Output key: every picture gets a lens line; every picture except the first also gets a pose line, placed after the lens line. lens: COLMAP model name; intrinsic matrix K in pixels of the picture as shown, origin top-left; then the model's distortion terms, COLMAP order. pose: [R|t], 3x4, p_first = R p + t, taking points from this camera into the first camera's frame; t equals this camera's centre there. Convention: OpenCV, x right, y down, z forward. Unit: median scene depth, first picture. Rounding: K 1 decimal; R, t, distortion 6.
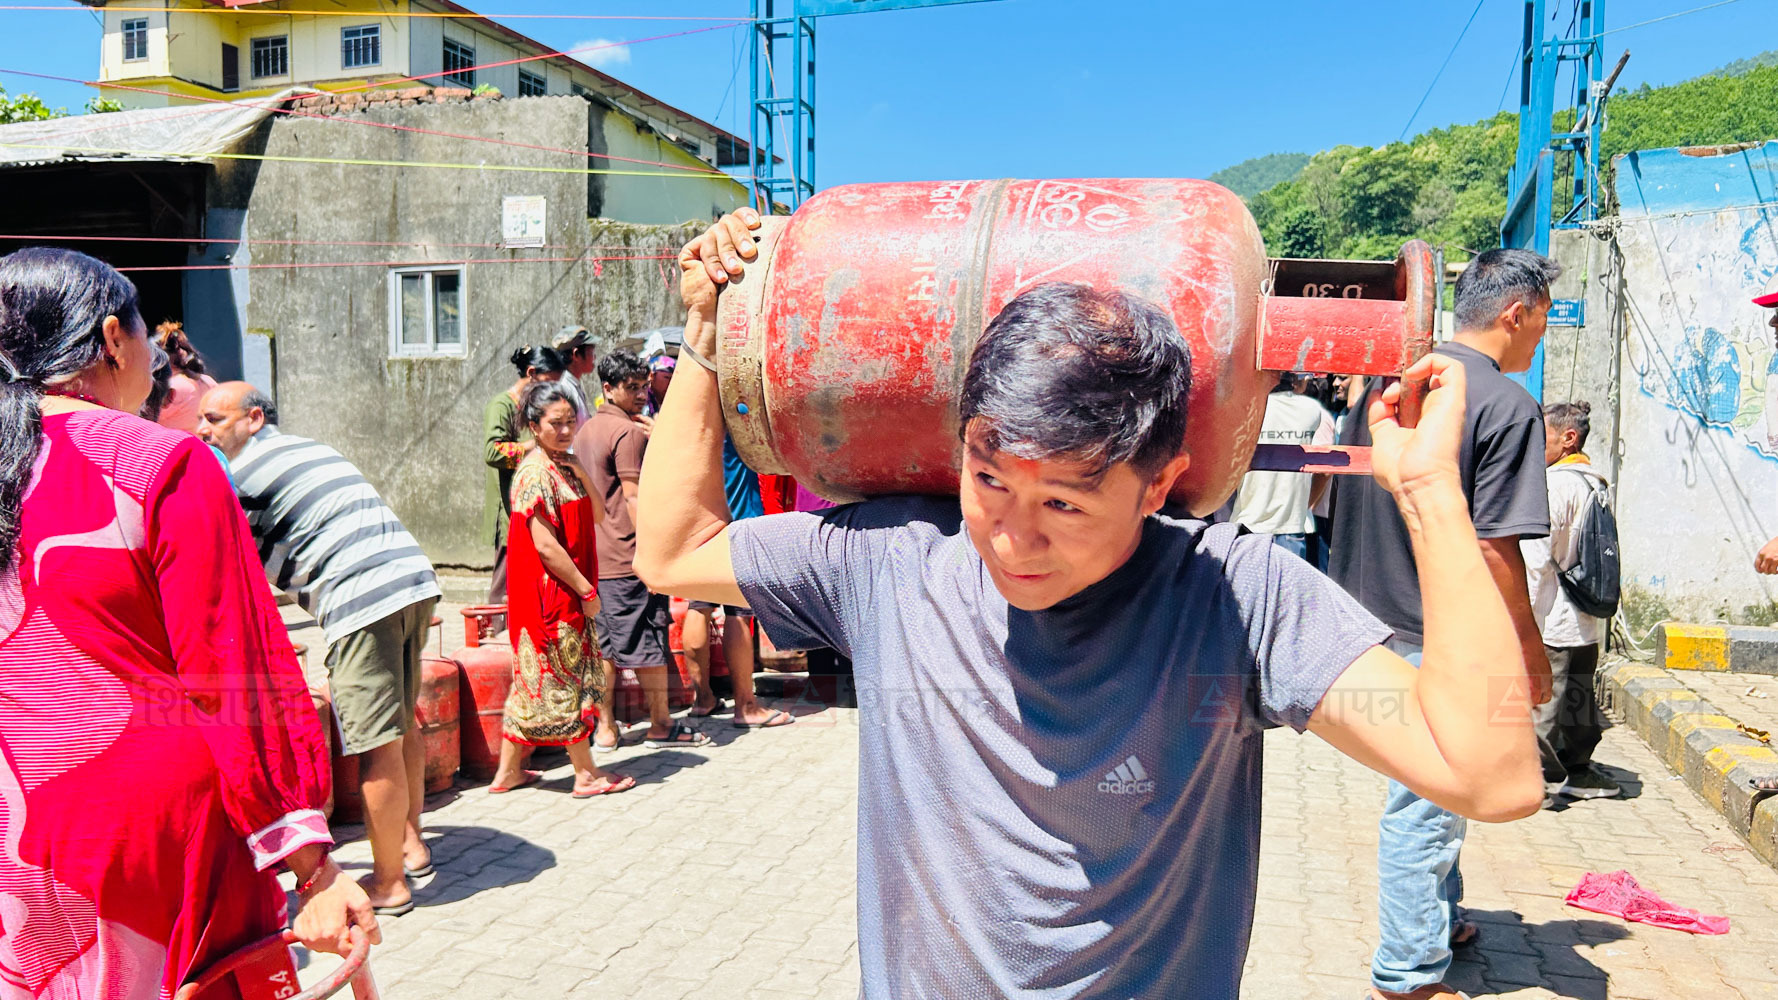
lens RADIAL K [[1394.8, 0, 889.0], [0, 1394.8, 500.0], [0, 0, 1]] dist [-0.008099, -0.007127]
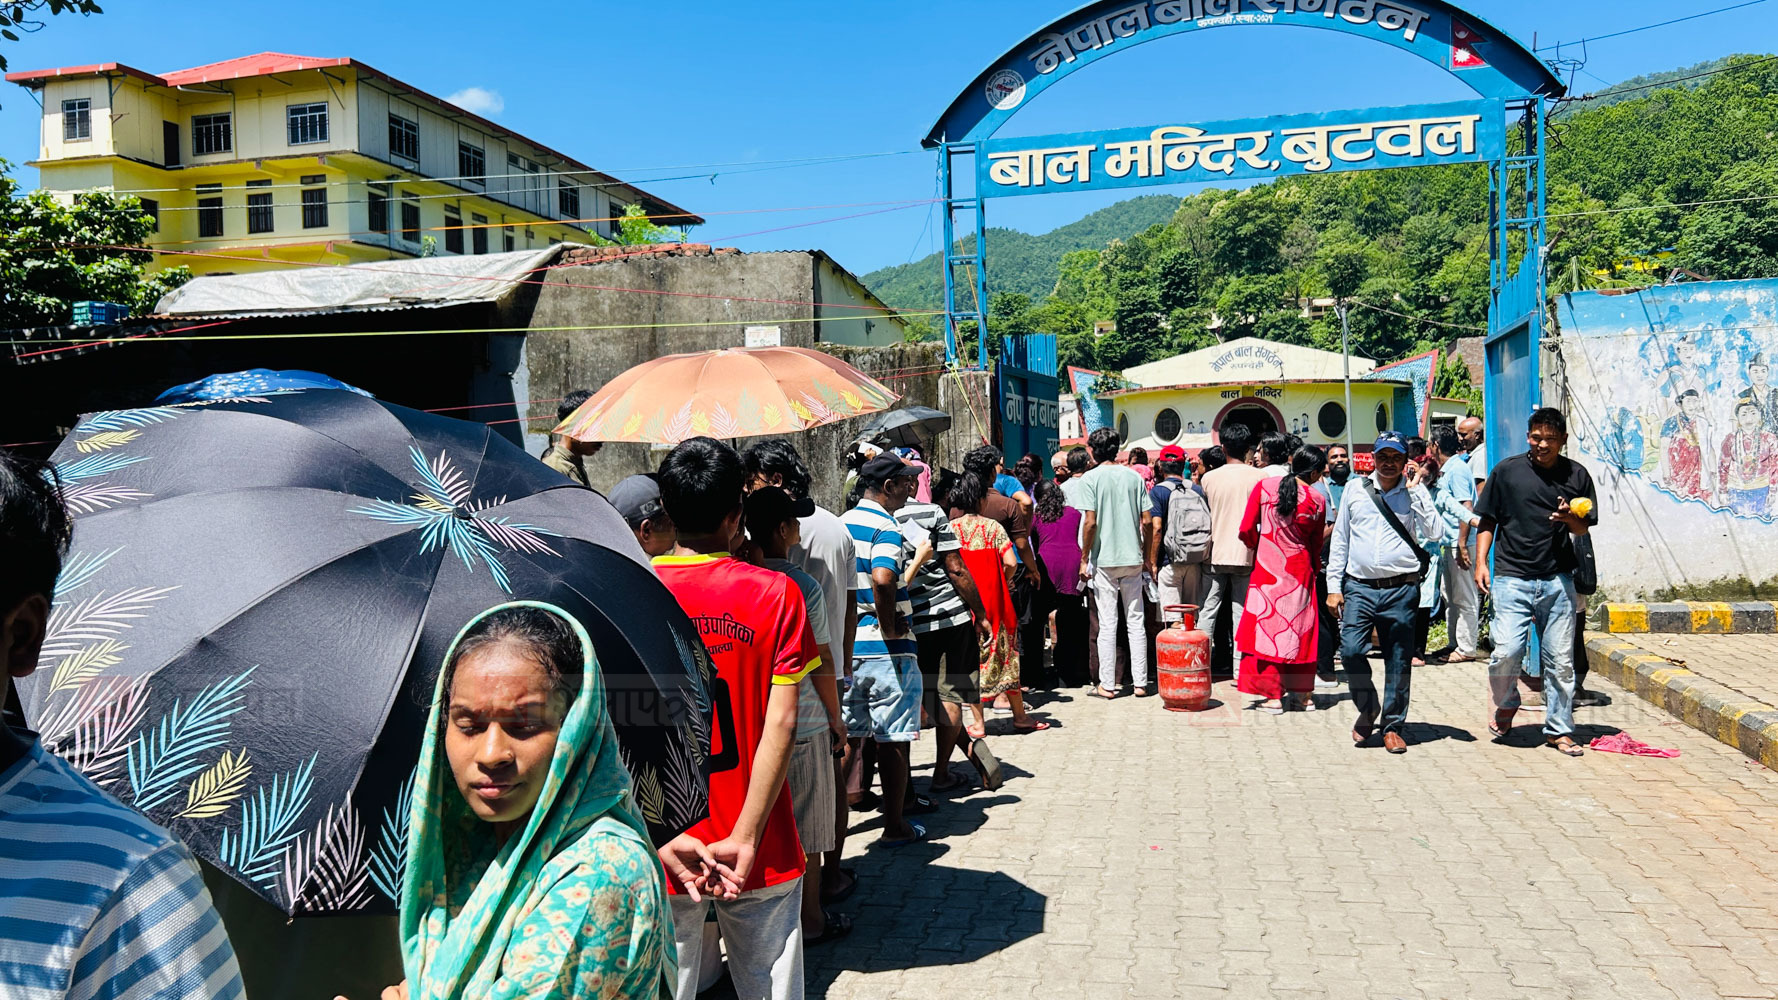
lens RADIAL K [[1361.7, 0, 931.6], [0, 1361.7, 494.7], [0, 0, 1]] dist [0.046160, -0.105221]
pose [[0.994084, -0.036530, 0.102282, -0.233572], [0.039944, 0.998704, -0.031534, -0.008792], [-0.100998, 0.035433, 0.994255, -0.300379]]
